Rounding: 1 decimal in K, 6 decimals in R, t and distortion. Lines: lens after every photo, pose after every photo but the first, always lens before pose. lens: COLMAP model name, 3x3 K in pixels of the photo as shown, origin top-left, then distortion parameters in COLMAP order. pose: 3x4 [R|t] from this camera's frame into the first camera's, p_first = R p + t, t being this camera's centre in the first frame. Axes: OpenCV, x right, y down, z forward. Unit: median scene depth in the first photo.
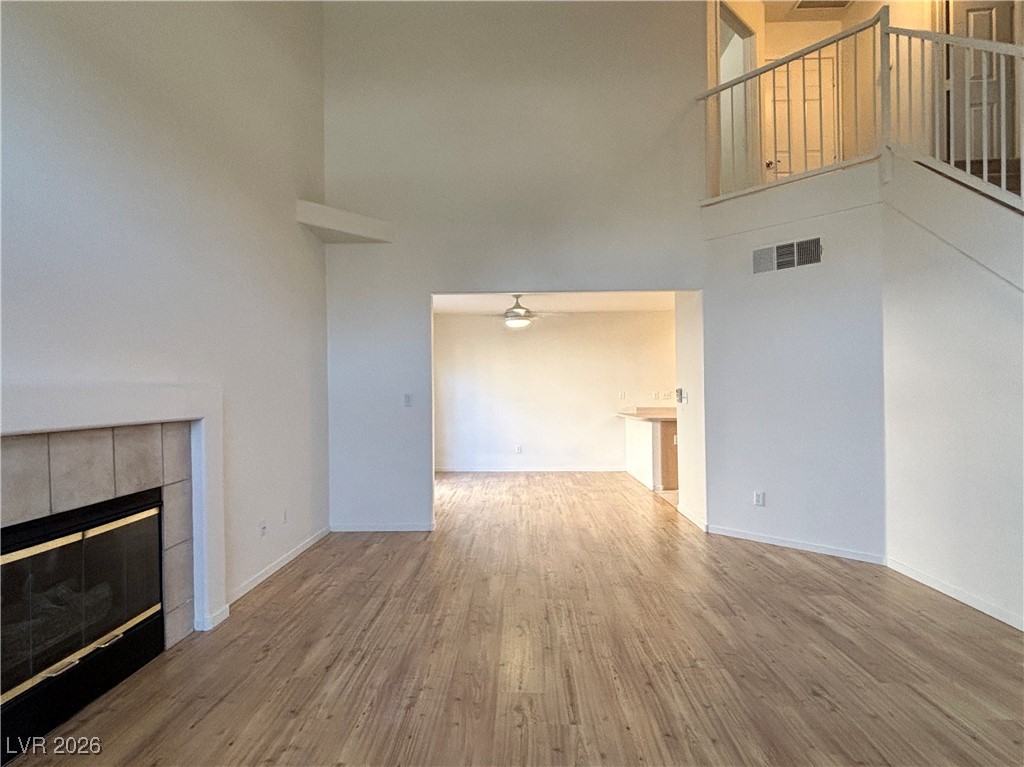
lens RADIAL K [[536.2, 0, 498.3], [0, 536.2, 388.2], [0, 0, 1]] dist [-0.011438, 0.000268]
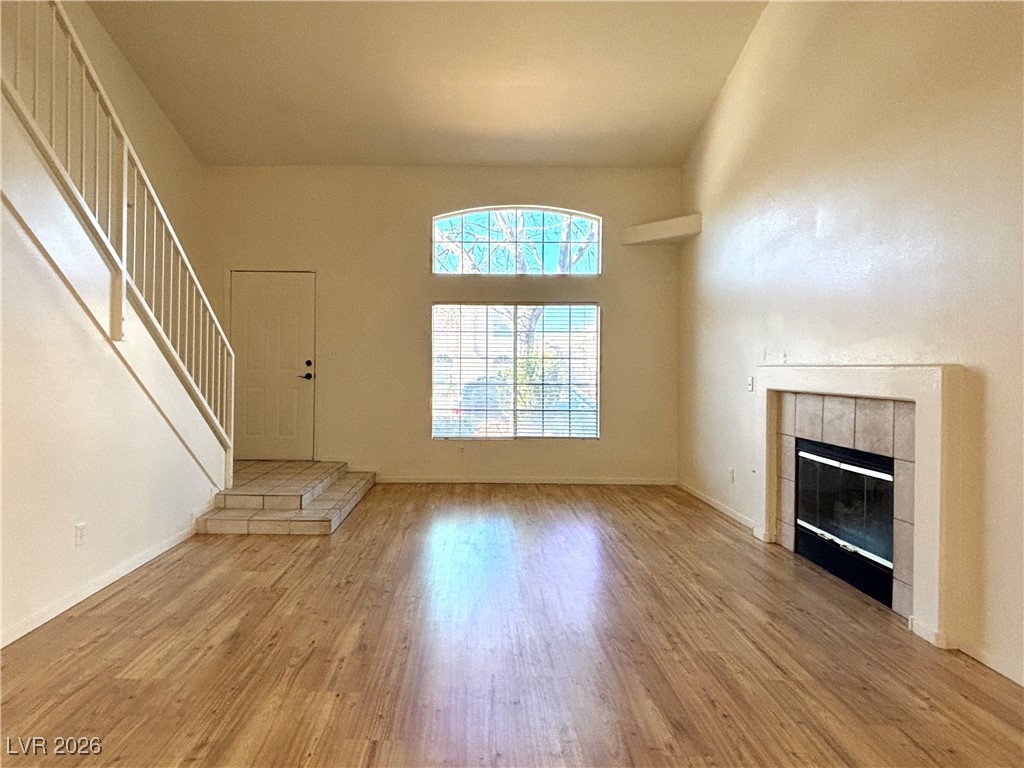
lens RADIAL K [[573.8, 0, 467.9], [0, 573.8, 368.1], [0, 0, 1]] dist [-0.001178, 0.000171]
pose [[-0.999463, -0.001392, -0.032735, 0.276280], [-0.001233, 0.999987, -0.004853, 0.007428], [0.032741, -0.004810, -0.999452, 2.131464]]
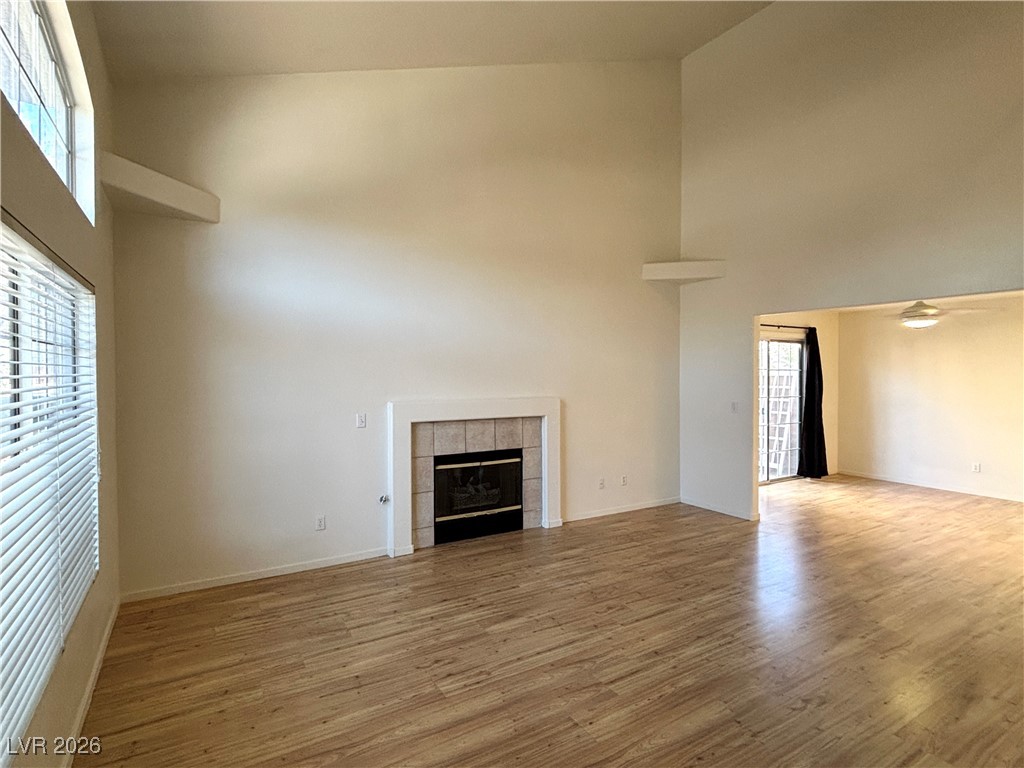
lens RADIAL K [[521.8, 0, 507.9], [0, 521.8, 383.5], [0, 0, 1]] dist [0.040717, -0.045159]
pose [[0.550568, 0.028918, -0.834289, 0.981779], [-0.002948, 0.999461, 0.032697, -0.125966], [0.834785, -0.015543, 0.550357, -0.132296]]
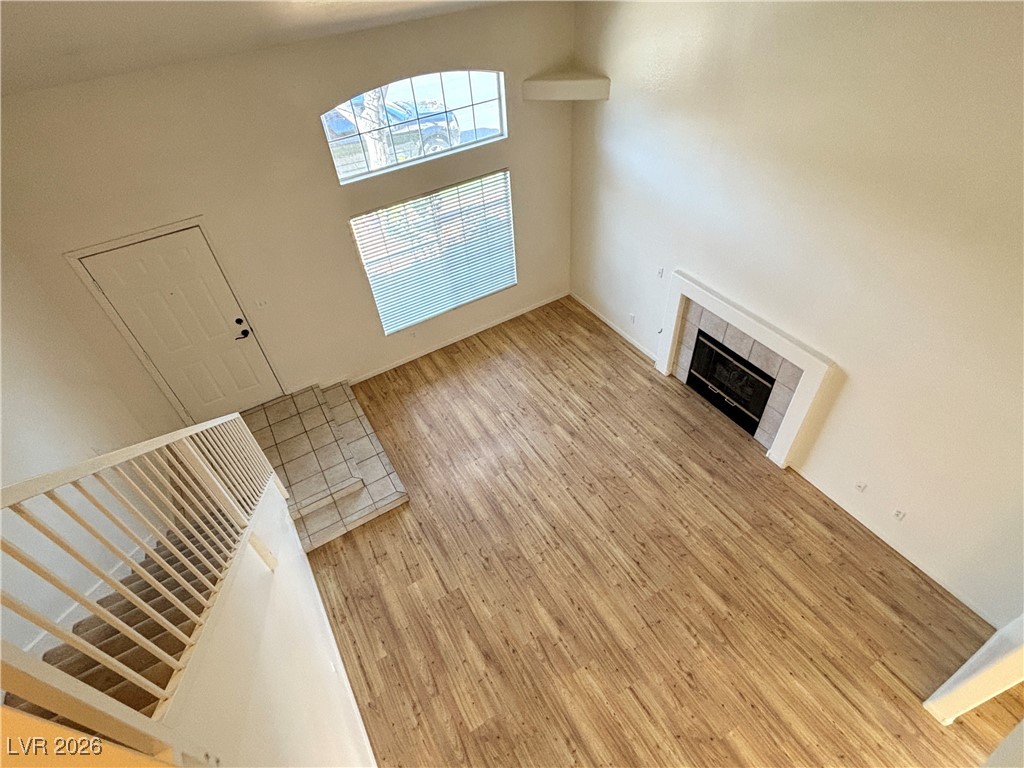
lens RADIAL K [[521.8, 0, 507.9], [0, 521.8, 383.5], [0, 0, 1]] dist [0.040717, -0.045159]
pose [[-0.836847, 0.421600, -0.349200, 0.805010], [0.078739, 0.723946, 0.685348, -1.139474], [0.541745, 0.546036, -0.639028, 1.673121]]
